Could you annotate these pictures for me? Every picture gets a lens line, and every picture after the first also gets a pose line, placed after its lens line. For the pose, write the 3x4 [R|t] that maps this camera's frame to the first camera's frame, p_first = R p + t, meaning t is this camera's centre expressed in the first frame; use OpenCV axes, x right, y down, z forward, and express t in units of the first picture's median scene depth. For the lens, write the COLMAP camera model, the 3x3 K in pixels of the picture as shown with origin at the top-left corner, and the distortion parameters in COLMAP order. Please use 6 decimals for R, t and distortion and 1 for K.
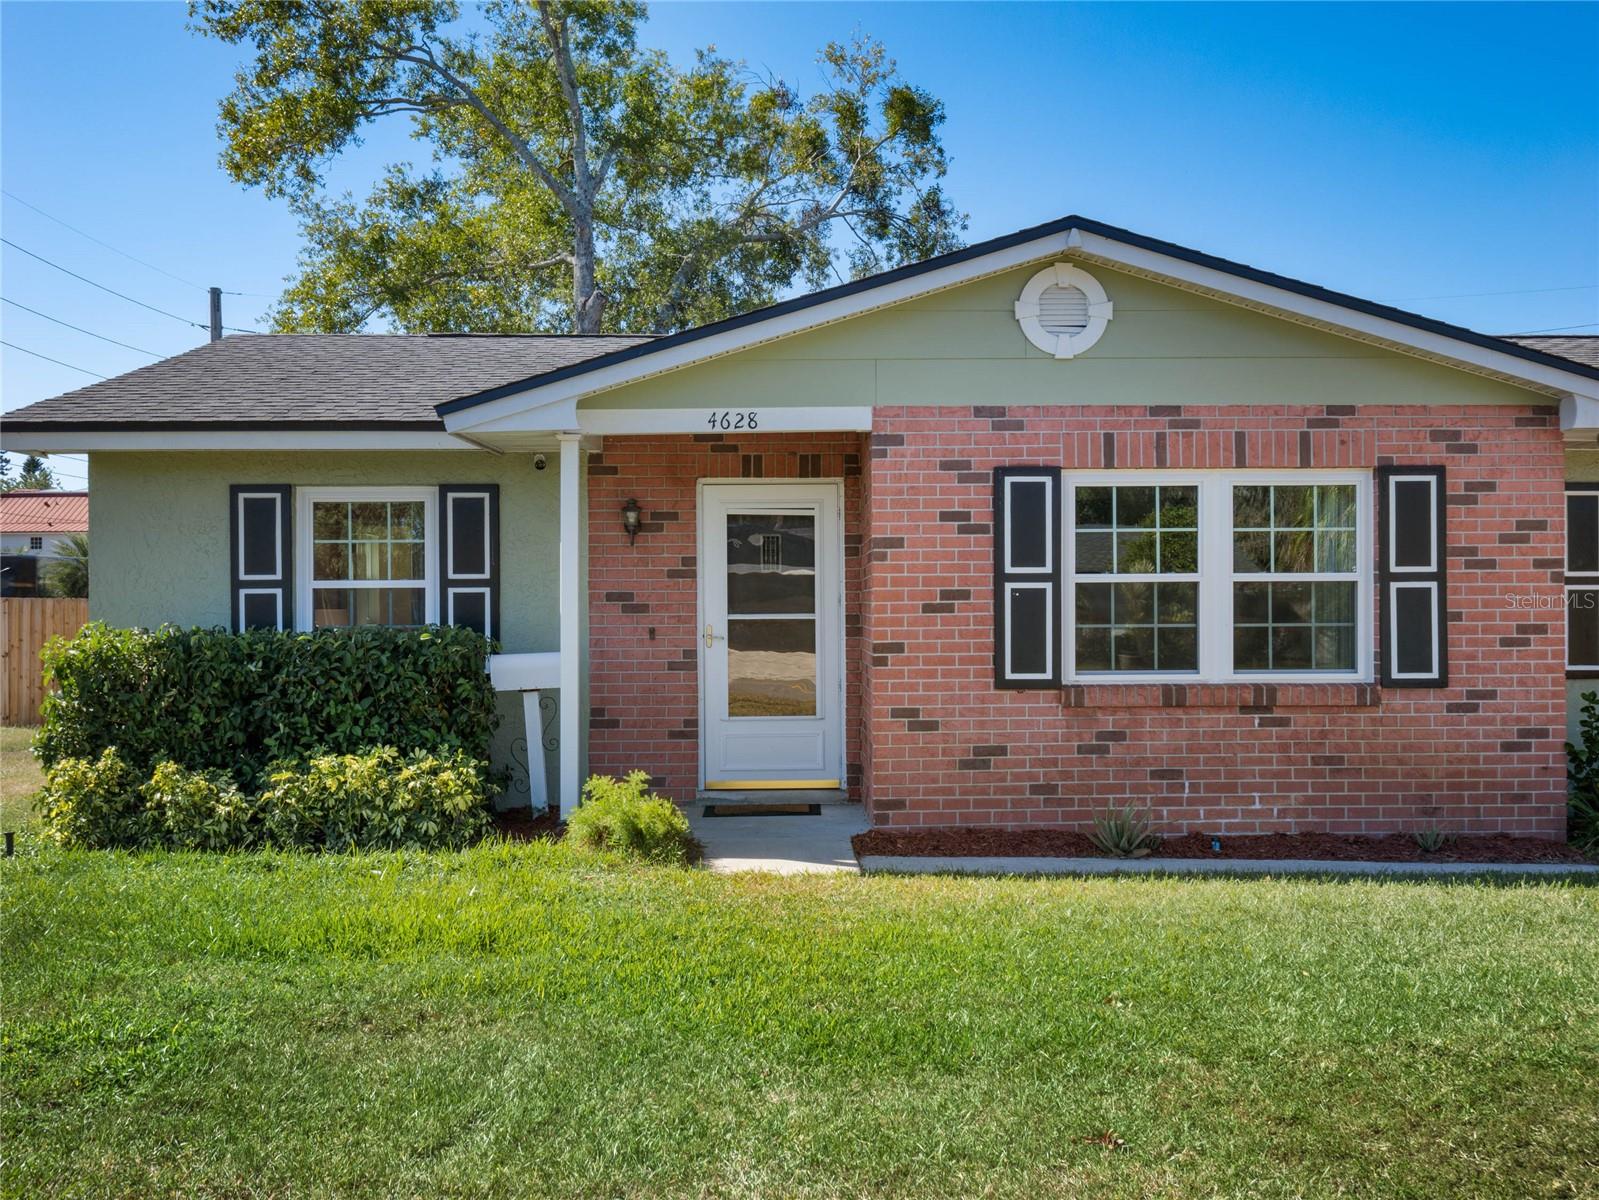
lens RADIAL K [[1645.4, 0, 794.1], [0, 1645.4, 608.8], [0, 0, 1]] dist [0.037119, 0.000000]
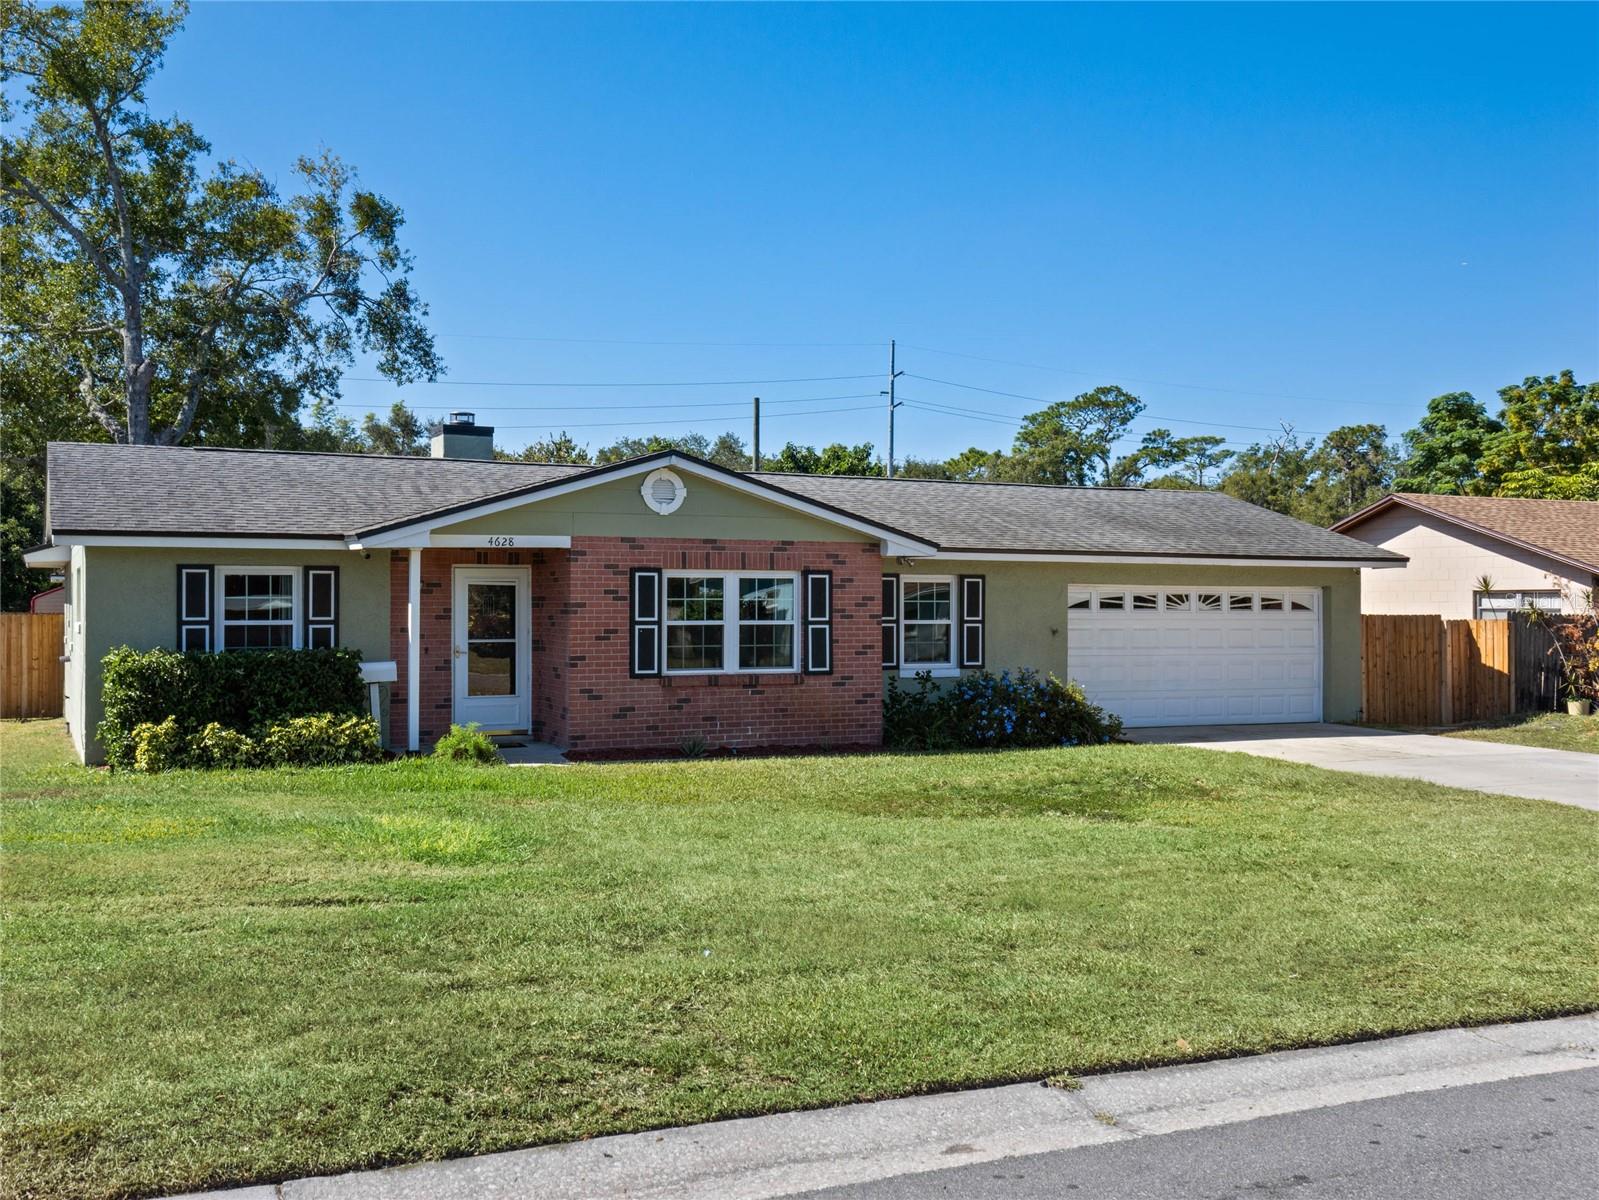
lens RADIAL K [[1645.4, 0, 799.2], [0, 1645.4, 600.7], [0, 0, 1]] dist [0.037119, 0.000000]
pose [[0.915257, 0.006548, 0.402817, -0.496381], [-0.005649, 0.999978, -0.003419, -0.040010], [-0.402830, 0.000853, 0.915274, -0.916439]]
